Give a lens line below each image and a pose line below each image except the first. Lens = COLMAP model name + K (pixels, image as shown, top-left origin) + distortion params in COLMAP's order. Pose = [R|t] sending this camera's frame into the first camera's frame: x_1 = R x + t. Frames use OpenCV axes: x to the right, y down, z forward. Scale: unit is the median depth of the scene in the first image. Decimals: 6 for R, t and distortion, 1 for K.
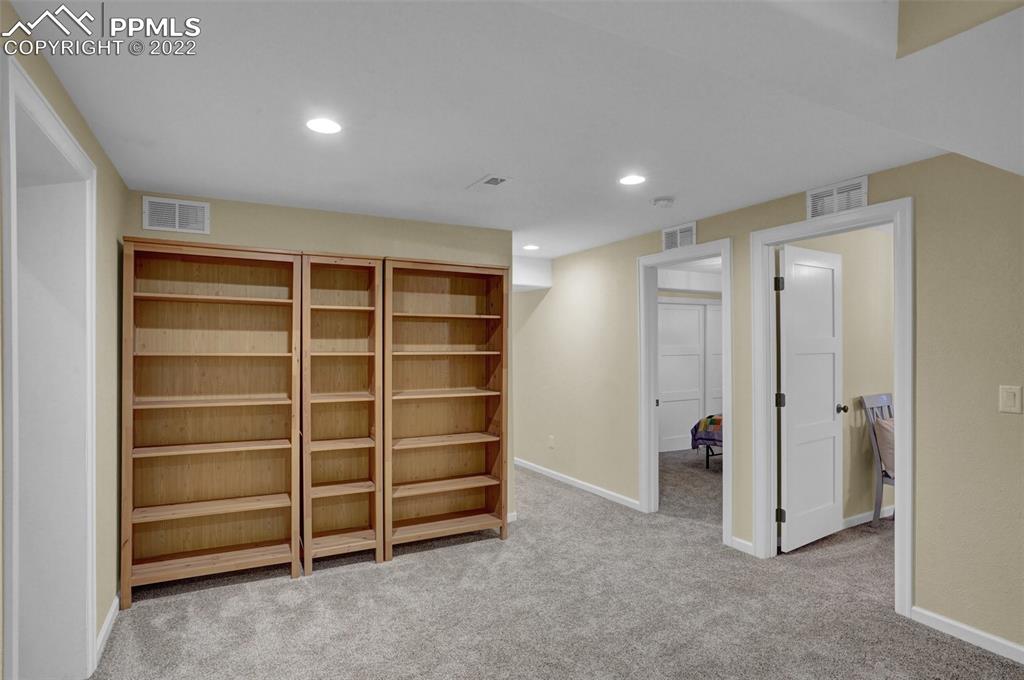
lens RADIAL K [[548.1, 0, 514.9], [0, 548.1, 342.2], [0, 0, 1]] dist [-0.001620, -0.000105]
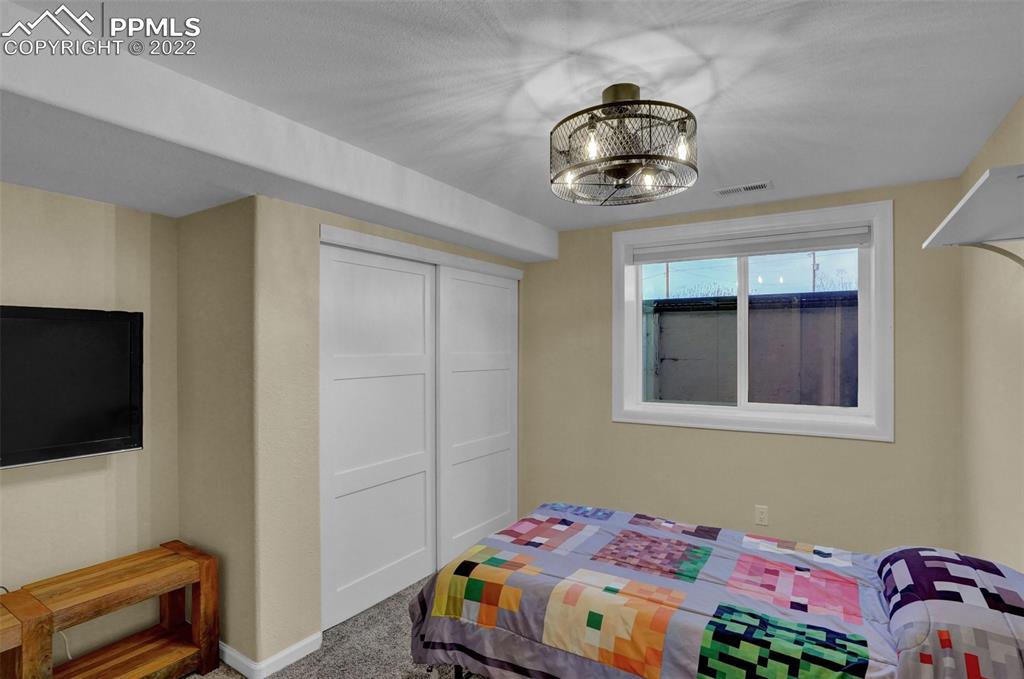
lens RADIAL K [[508.3, 0, 511.8], [0, 508.3, 344.4], [0, 0, 1]] dist [-0.001381, -0.000063]
pose [[0.869601, -0.005461, 0.493724, 0.228282], [0.008163, 0.999961, -0.003316, -0.000032], [-0.493687, 0.006914, 0.869612, 0.713236]]
